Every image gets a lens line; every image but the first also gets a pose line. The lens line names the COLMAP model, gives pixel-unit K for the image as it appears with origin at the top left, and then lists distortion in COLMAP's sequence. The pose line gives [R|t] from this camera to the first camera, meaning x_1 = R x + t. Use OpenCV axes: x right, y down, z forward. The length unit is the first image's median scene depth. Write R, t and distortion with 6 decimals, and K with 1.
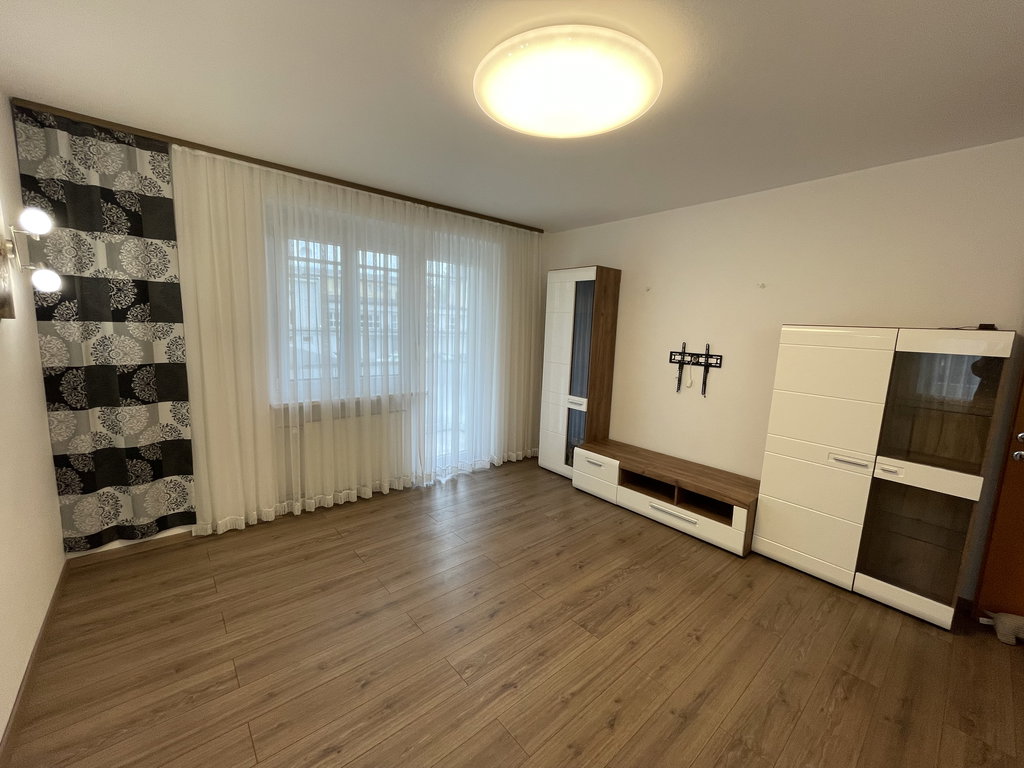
lens RADIAL K [[413.3, 0, 511.2], [0, 413.3, 383.0], [0, 0, 1]] dist [-0.002954, -0.000116]
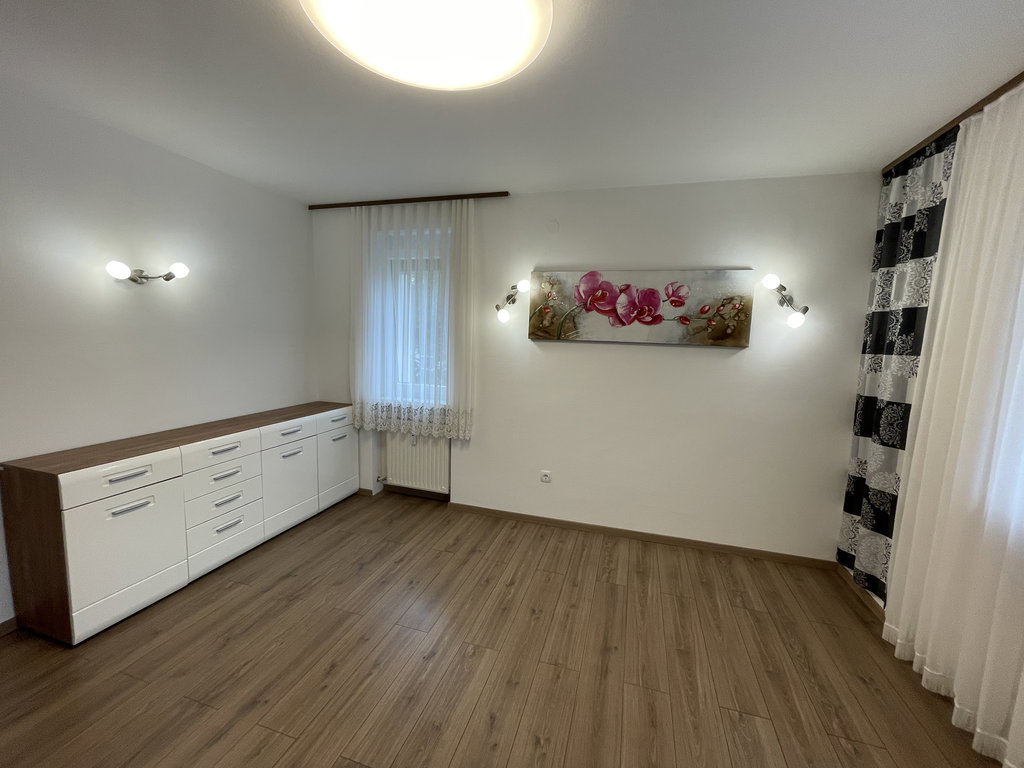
lens RADIAL K [[413.3, 0, 510.4], [0, 413.3, 382.7], [0, 0, 1]] dist [-0.002954, -0.000116]
pose [[-0.842762, -0.000611, -0.538286, 0.232214], [-0.131784, 0.969802, 0.205226, -0.129561], [0.521906, 0.243894, -0.817392, 1.045293]]
